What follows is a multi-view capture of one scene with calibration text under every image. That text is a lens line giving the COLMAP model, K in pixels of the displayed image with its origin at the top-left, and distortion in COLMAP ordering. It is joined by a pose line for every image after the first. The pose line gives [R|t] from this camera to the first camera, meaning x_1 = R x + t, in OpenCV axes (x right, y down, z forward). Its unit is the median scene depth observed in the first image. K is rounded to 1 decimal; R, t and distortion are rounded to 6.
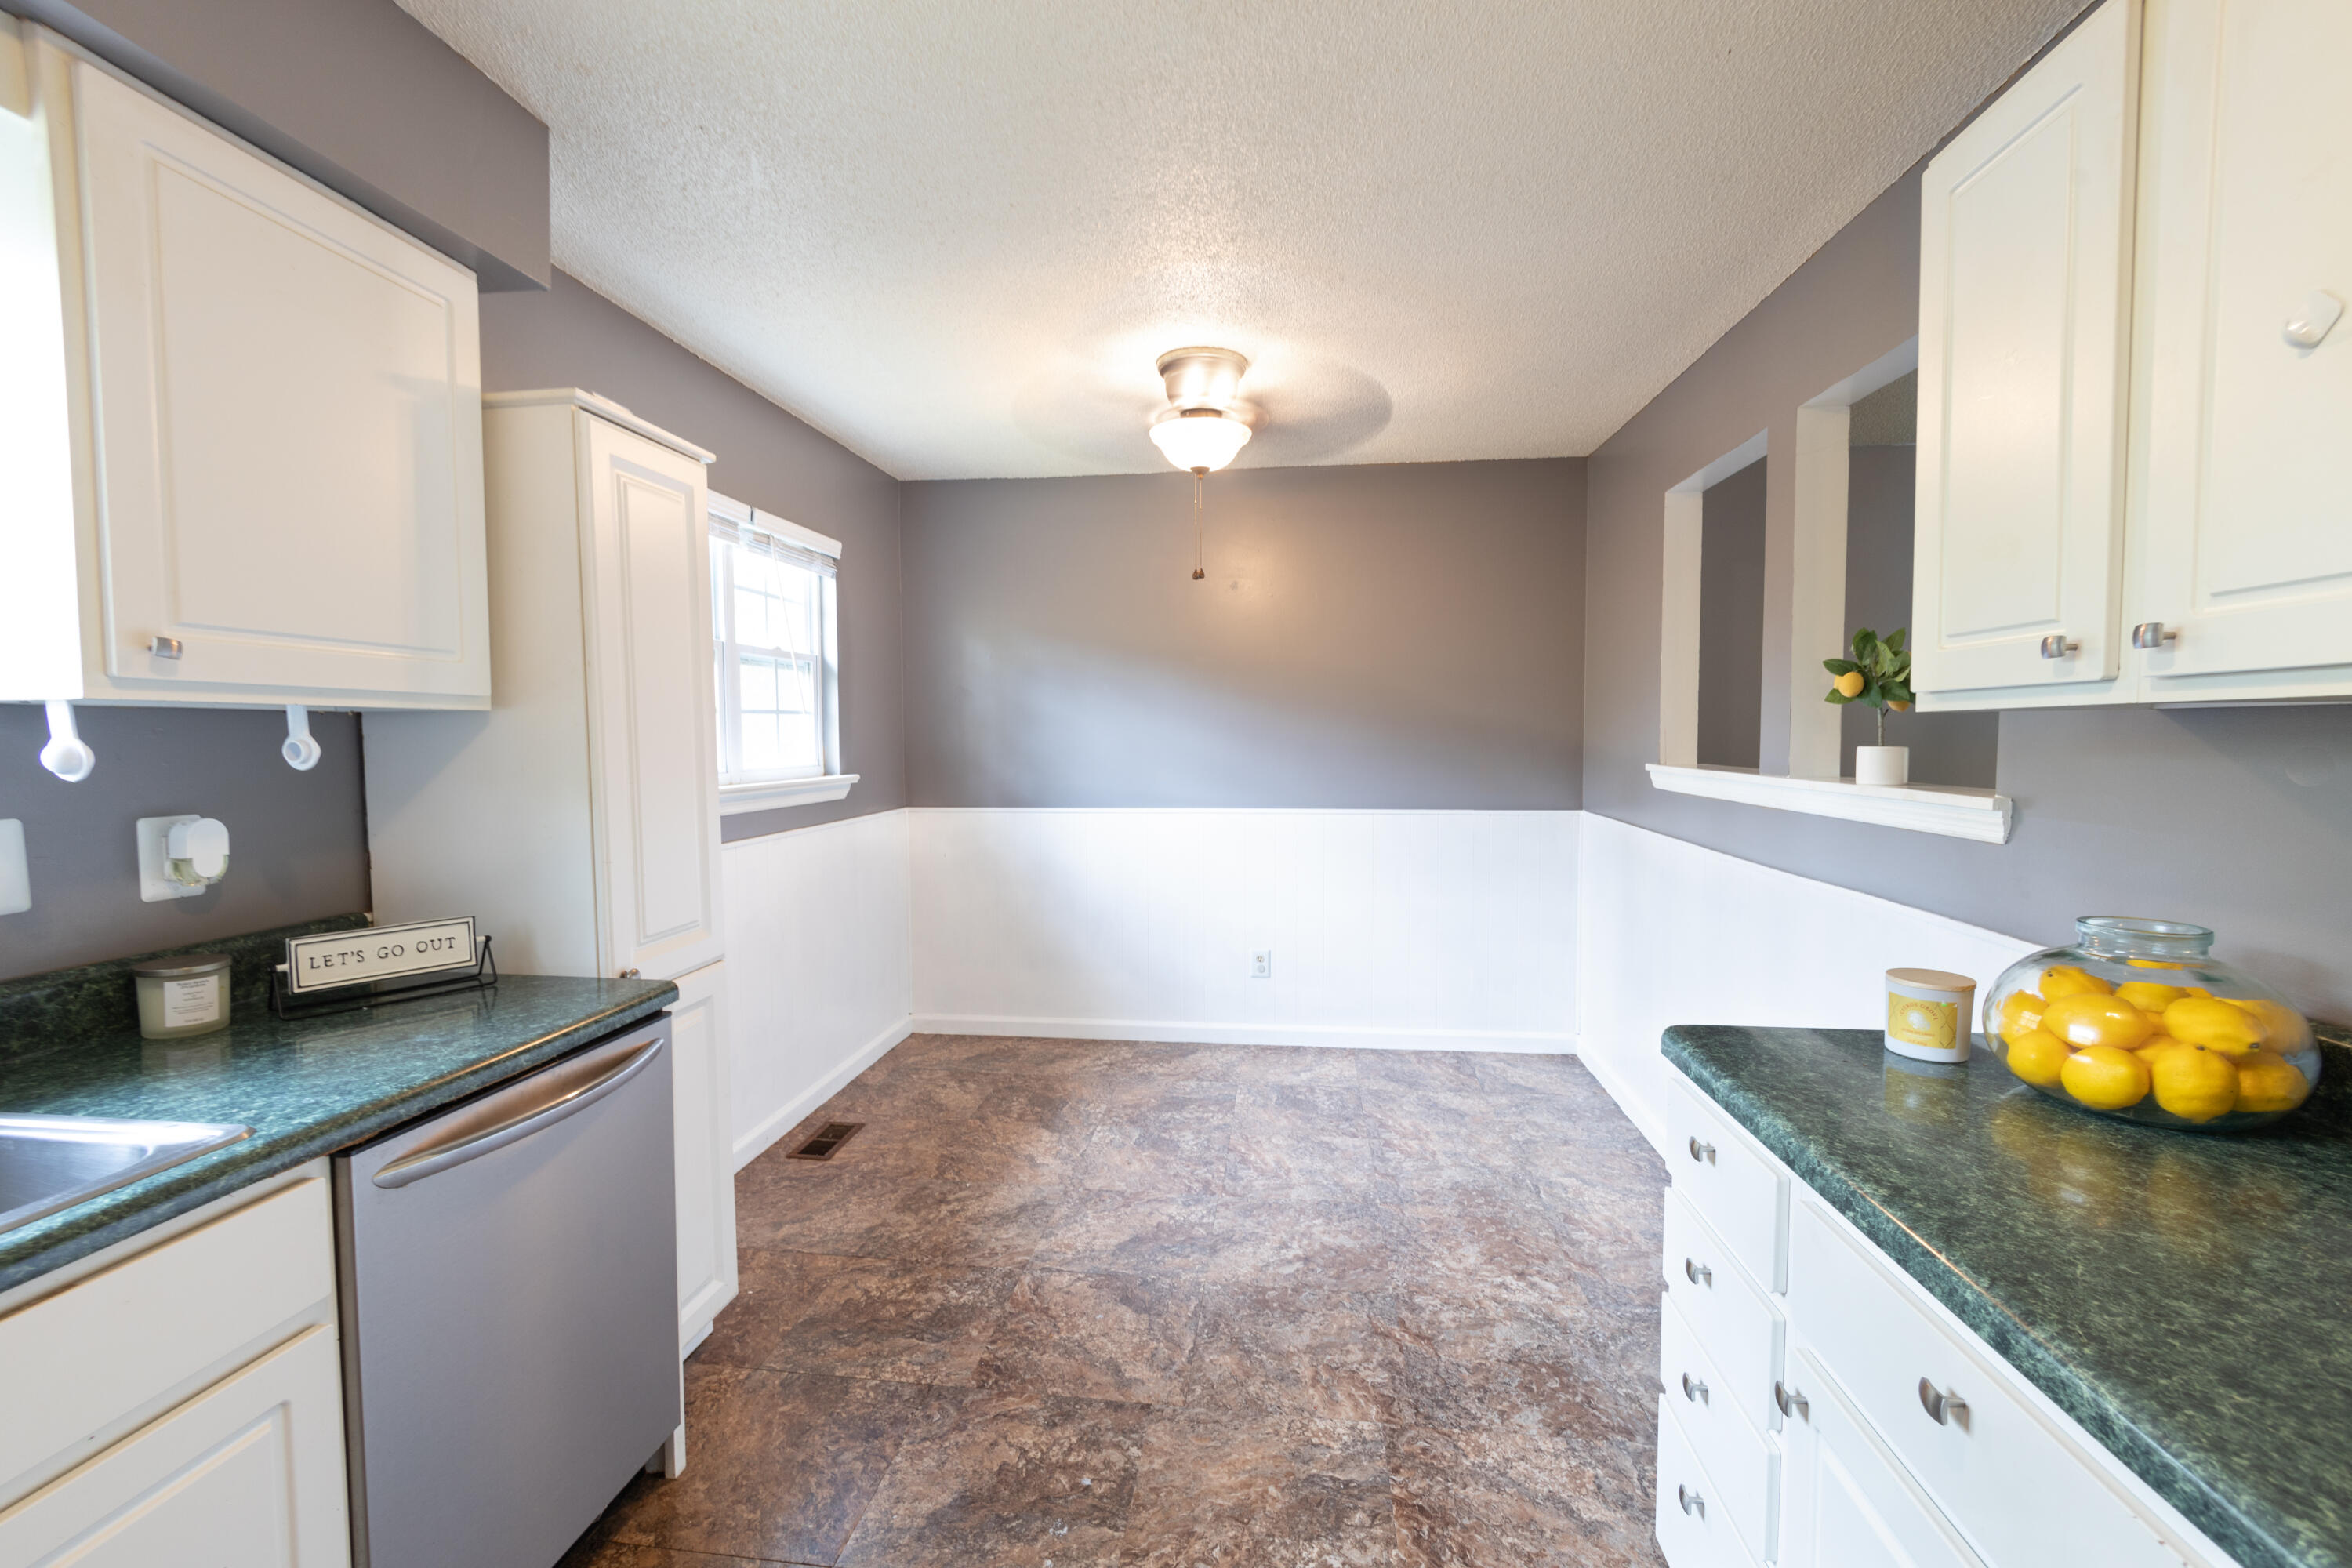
lens RADIAL K [[992.2, 0, 1170.8], [0, 992.2, 788.4], [0, 0, 1]] dist [-0.003450, -0.000258]
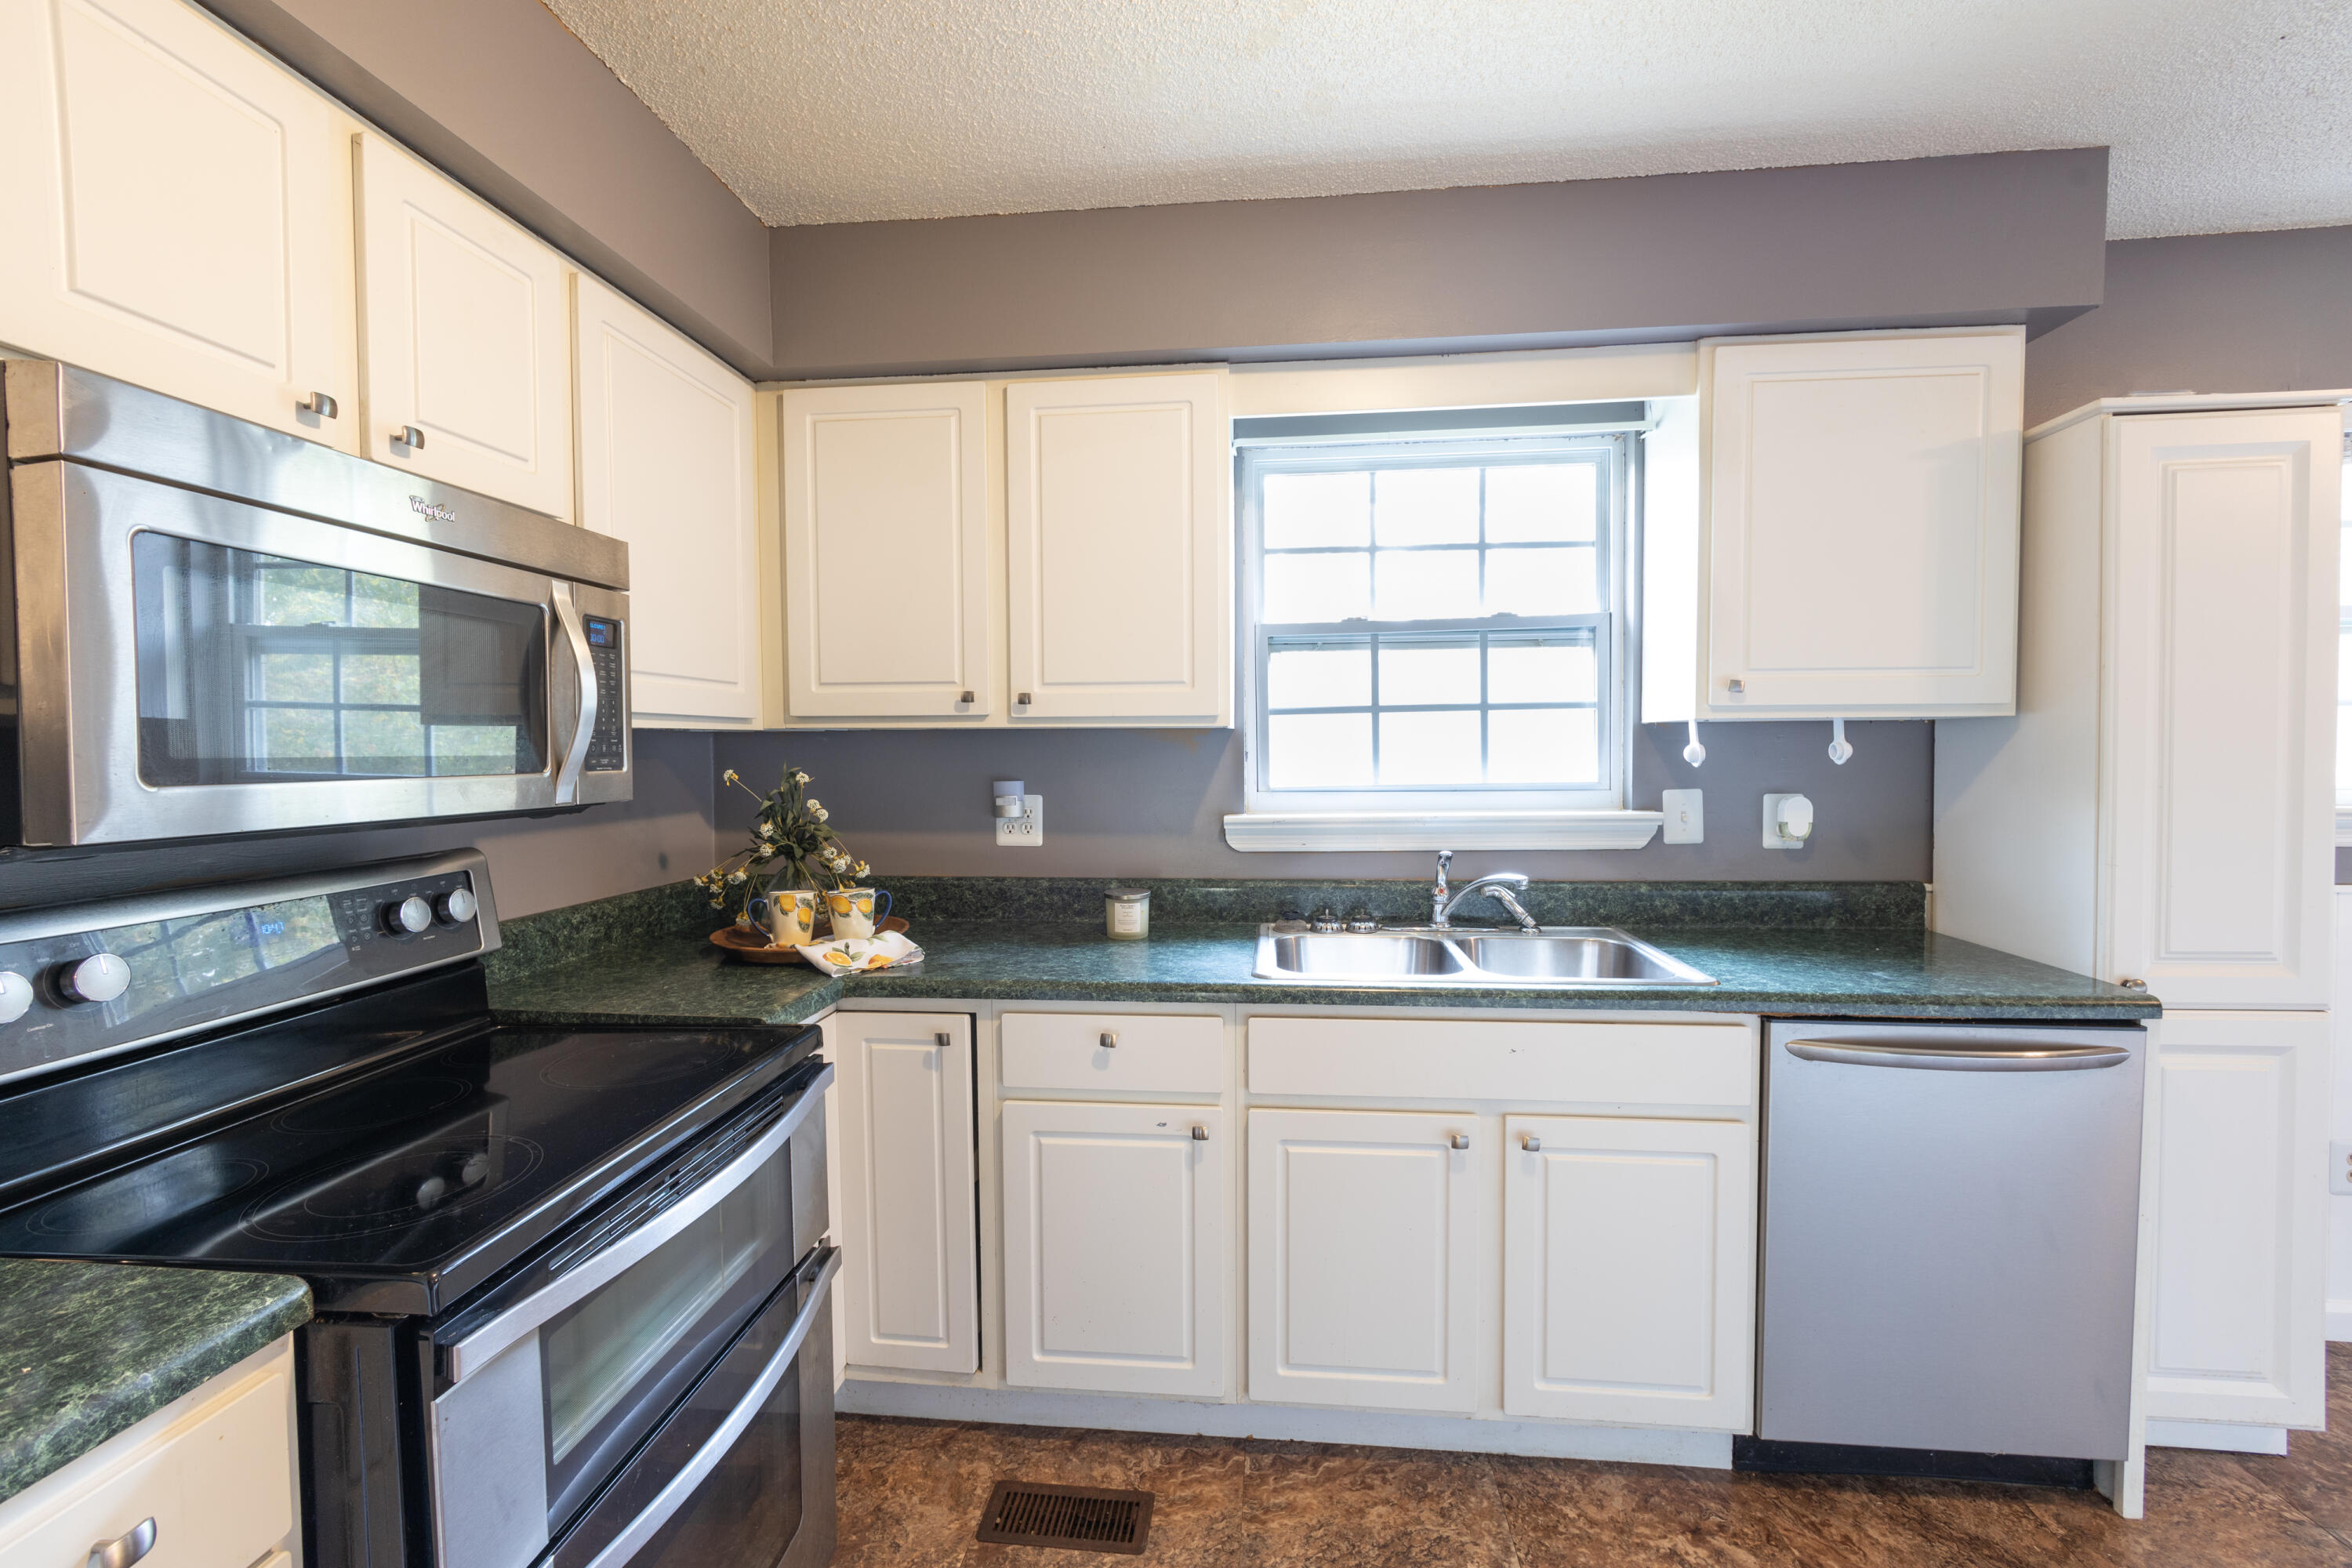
lens RADIAL K [[992.2, 0, 1170.8], [0, 992.2, 788.4], [0, 0, 1]] dist [-0.003450, -0.000258]
pose [[0.018785, 0.045230, -0.998800, 0.420567], [-0.046348, 0.997942, 0.044320, -0.002221], [0.998749, 0.045460, 0.020843, 0.034710]]
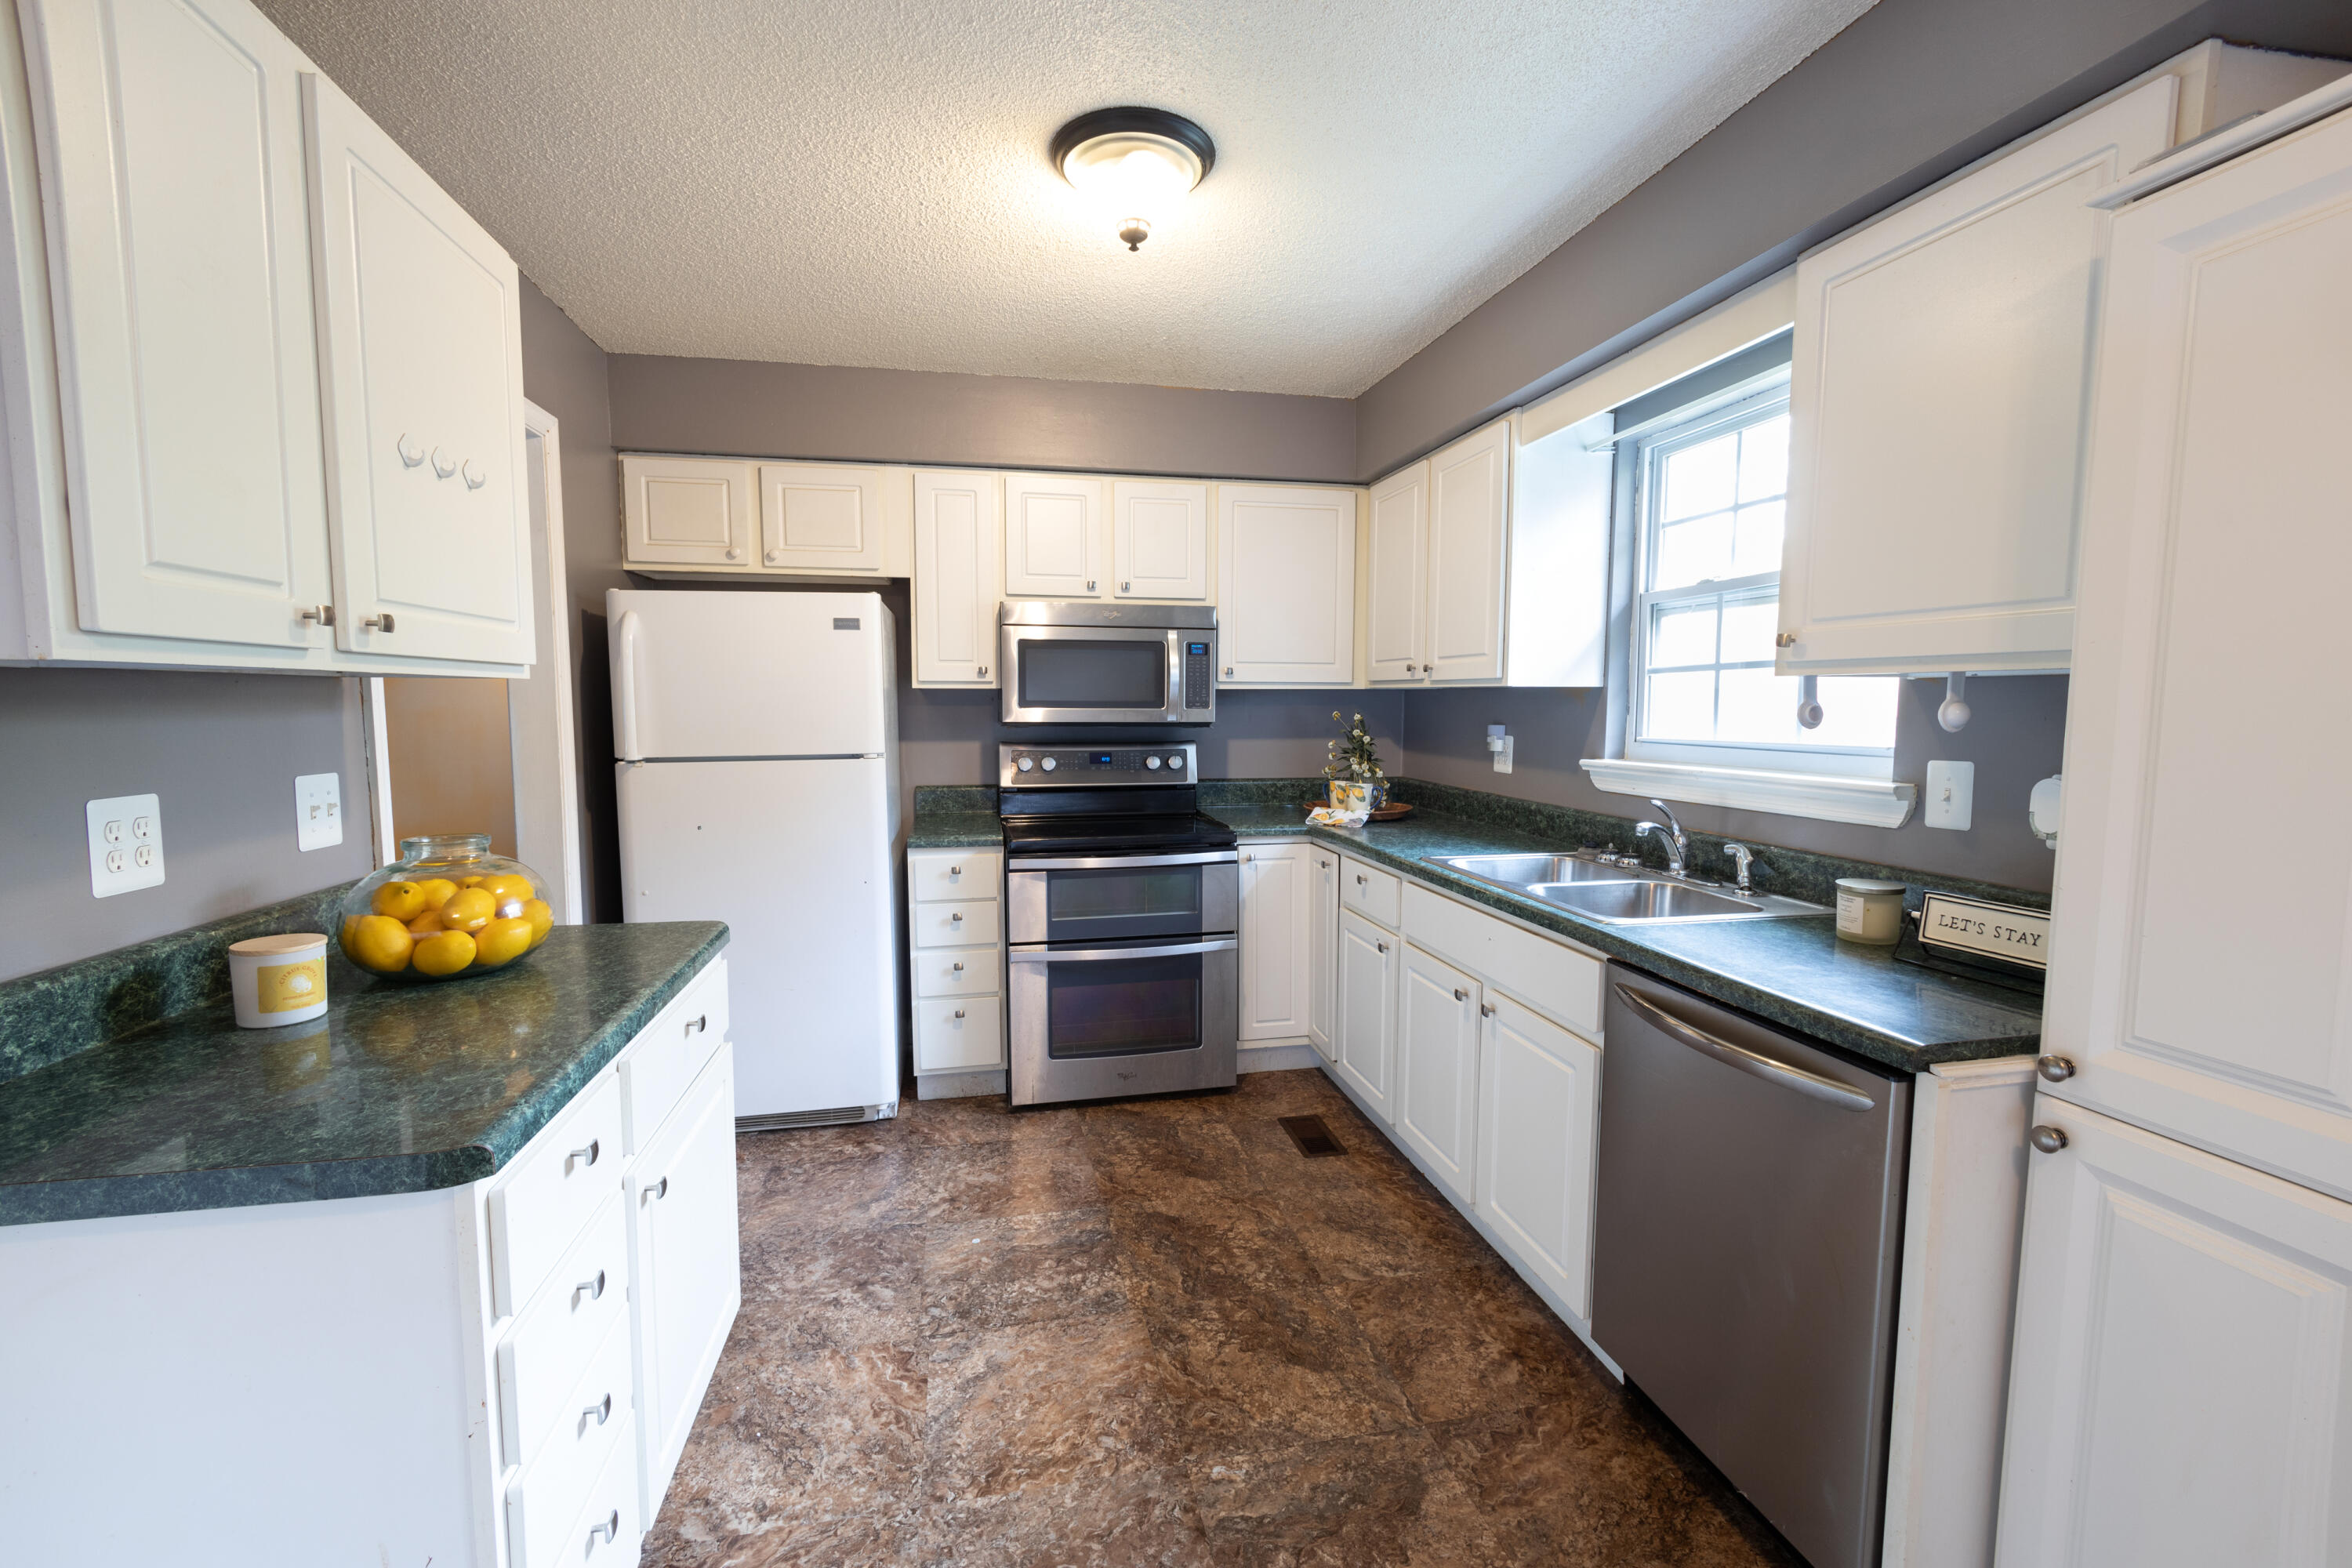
lens RADIAL K [[992.2, 0, 1170.8], [0, 992.2, 788.4], [0, 0, 1]] dist [-0.003450, -0.000258]
pose [[-0.946781, 0.030679, -0.320412, 0.238580], [-0.016150, 0.989666, 0.142479, -0.085454], [0.321472, 0.140071, -0.936502, 1.508146]]
